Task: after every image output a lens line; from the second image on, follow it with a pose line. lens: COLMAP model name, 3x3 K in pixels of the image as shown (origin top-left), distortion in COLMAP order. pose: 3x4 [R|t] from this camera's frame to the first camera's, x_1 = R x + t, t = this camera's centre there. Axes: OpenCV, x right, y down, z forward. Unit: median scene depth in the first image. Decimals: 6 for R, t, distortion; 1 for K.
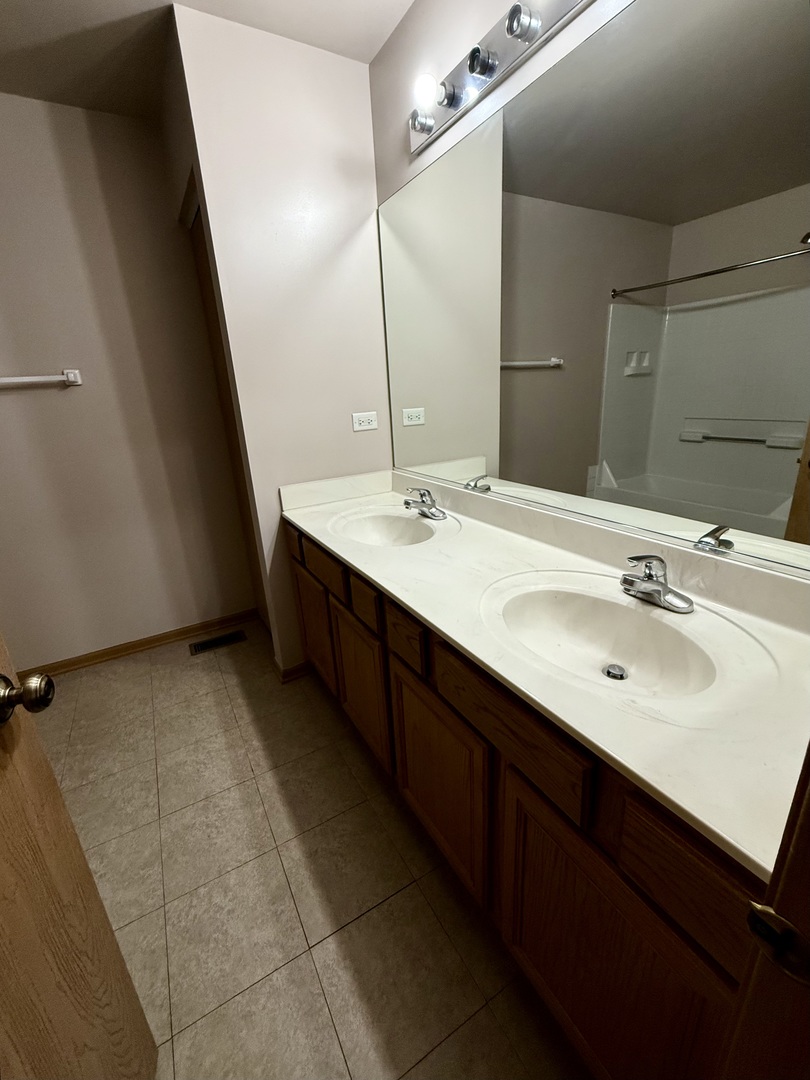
lens RADIAL K [[432.6, 0, 405.0], [0, 432.6, 537.1], [0, 0, 1]] dist [-0.006939, 0.000300]
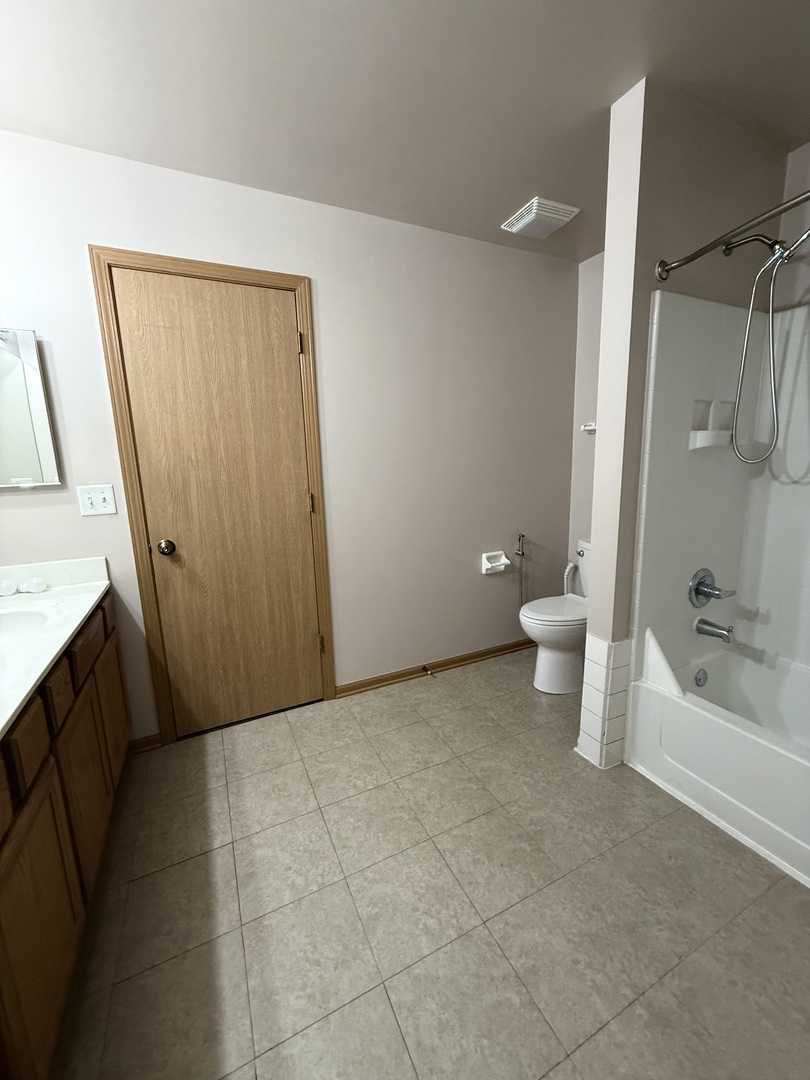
lens RADIAL K [[432.6, 0, 406.6], [0, 432.6, 541.6], [0, 0, 1]] dist [-0.006939, 0.000300]
pose [[-0.993691, 0.051943, 0.099395, -0.805139], [0.093465, 0.873378, 0.477990, -0.419613], [-0.061982, 0.484265, -0.872723, 1.419602]]
